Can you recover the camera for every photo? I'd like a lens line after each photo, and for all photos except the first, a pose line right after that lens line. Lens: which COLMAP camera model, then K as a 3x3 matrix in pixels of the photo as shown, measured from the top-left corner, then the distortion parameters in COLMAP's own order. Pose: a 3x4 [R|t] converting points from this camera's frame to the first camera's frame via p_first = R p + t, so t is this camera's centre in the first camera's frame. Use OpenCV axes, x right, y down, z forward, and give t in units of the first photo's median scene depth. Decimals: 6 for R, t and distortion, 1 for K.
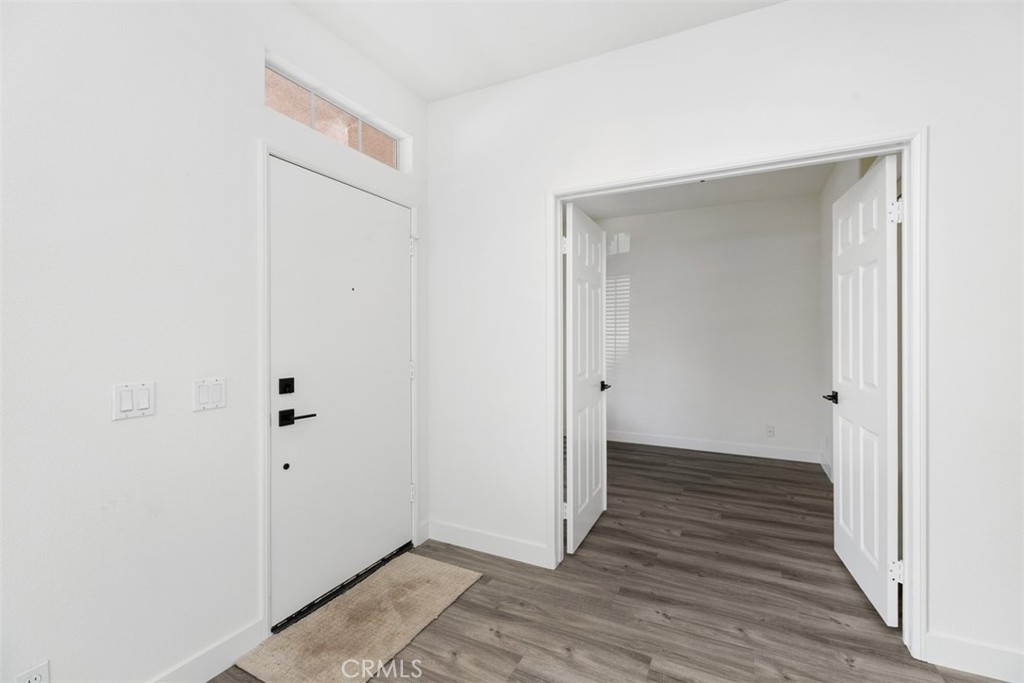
lens RADIAL K [[463.3, 0, 513.2], [0, 463.3, 332.4], [0, 0, 1]] dist [0.002694, 0.000224]
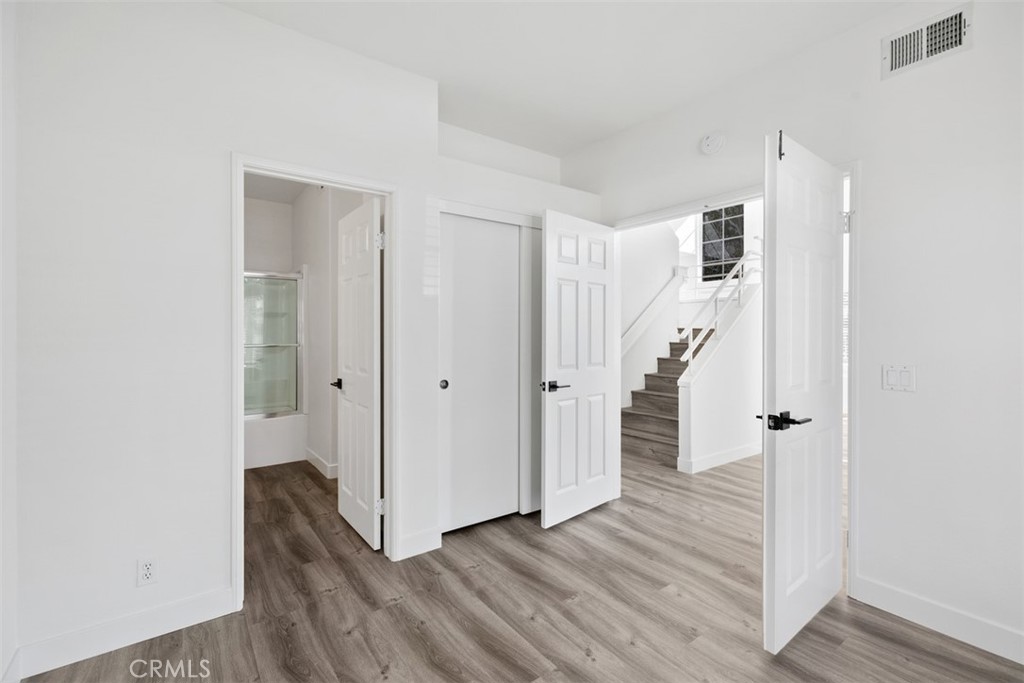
lens RADIAL K [[463.3, 0, 509.1], [0, 463.3, 338.3], [0, 0, 1]] dist [0.002694, 0.000224]
pose [[-0.892340, -0.005143, 0.451334, 0.223544], [-0.005913, 0.999982, -0.000296, 0.020072], [-0.451324, -0.002933, -0.892355, 1.628668]]
